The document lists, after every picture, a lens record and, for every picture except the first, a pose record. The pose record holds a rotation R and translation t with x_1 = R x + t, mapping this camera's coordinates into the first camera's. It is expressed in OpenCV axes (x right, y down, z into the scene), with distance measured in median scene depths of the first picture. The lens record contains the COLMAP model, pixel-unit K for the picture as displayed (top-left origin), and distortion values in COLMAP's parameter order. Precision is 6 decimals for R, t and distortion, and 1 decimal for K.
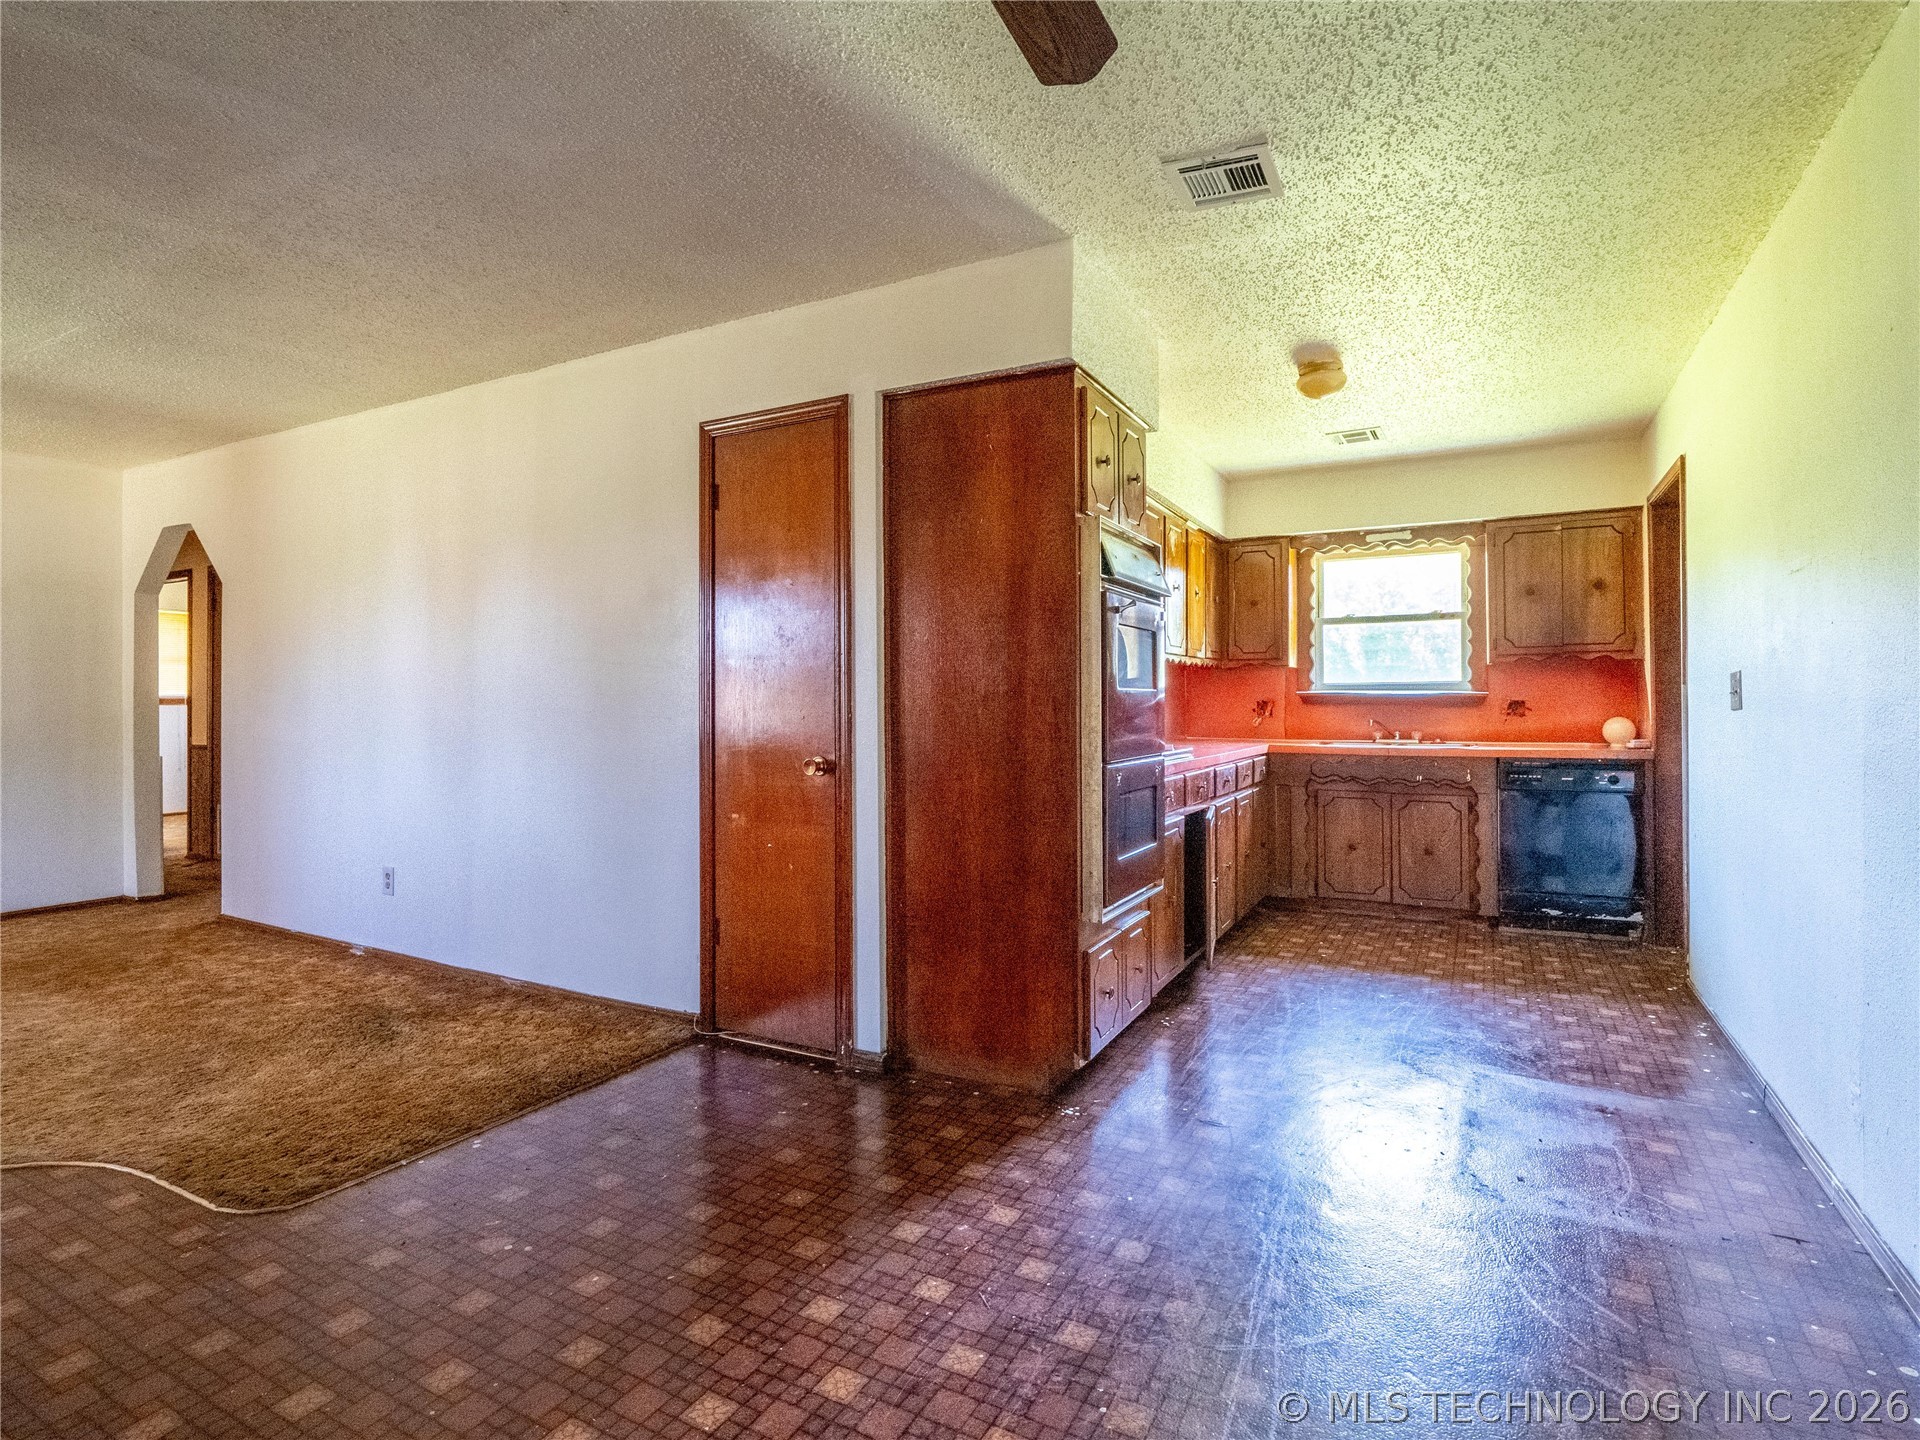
lens RADIAL K [[977.1, 0, 956.0], [0, 977.1, 713.7], [0, 0, 1]] dist [0.000782, 0.001356]
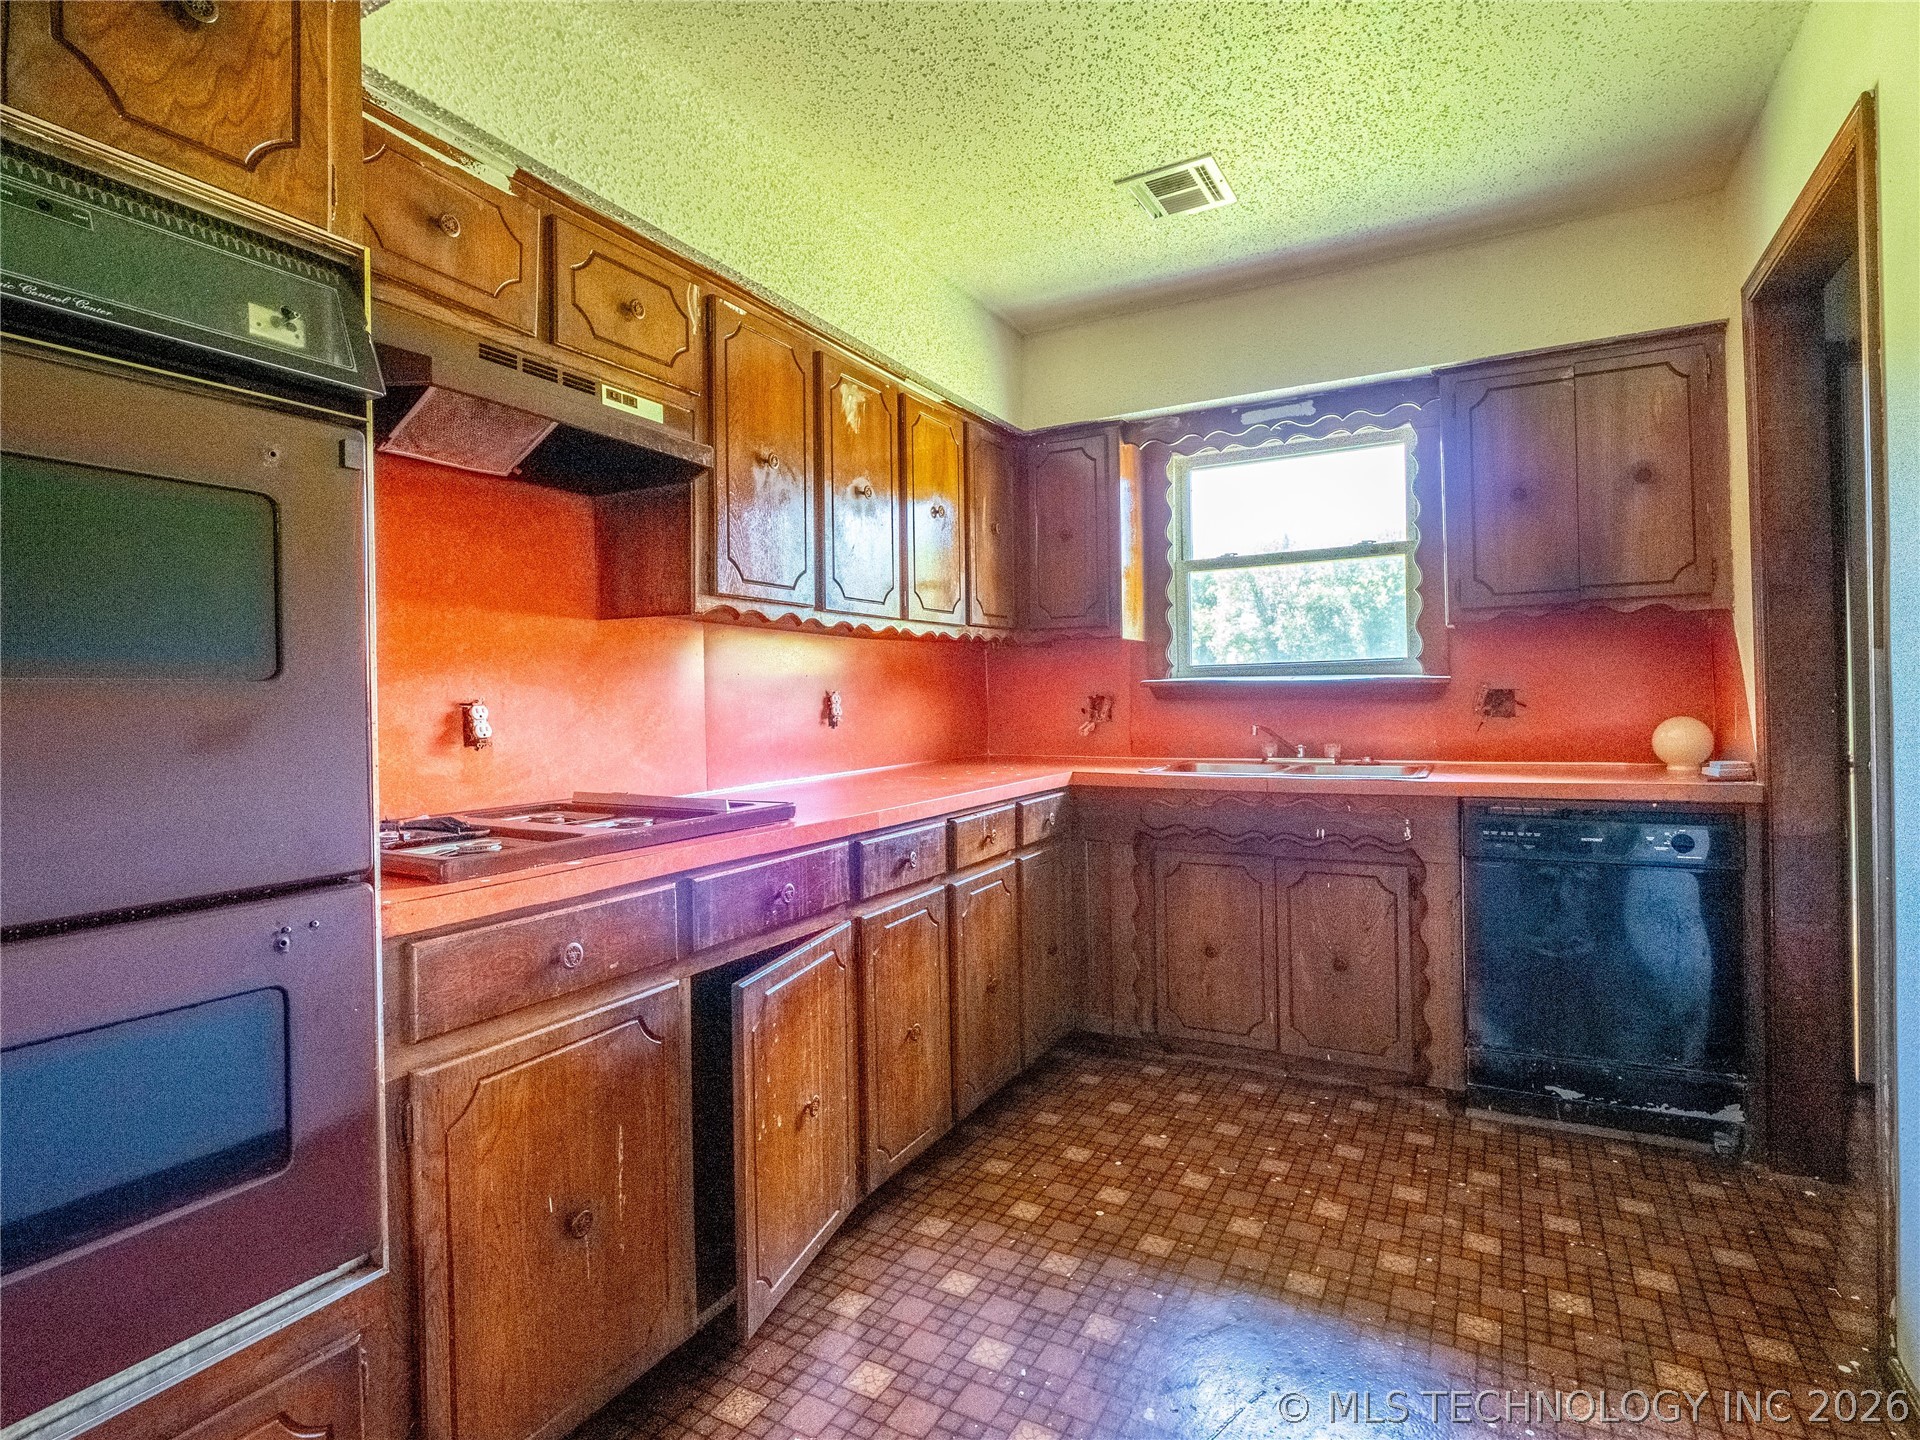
lens RADIAL K [[977.1, 0, 963.8], [0, 977.1, 709.8], [0, 0, 1]] dist [0.000782, 0.001356]
pose [[0.999817, -0.015002, -0.011832, 0.265013], [0.015034, 0.999883, 0.002671, -0.007890], [0.011791, -0.002849, 0.999926, 0.421156]]
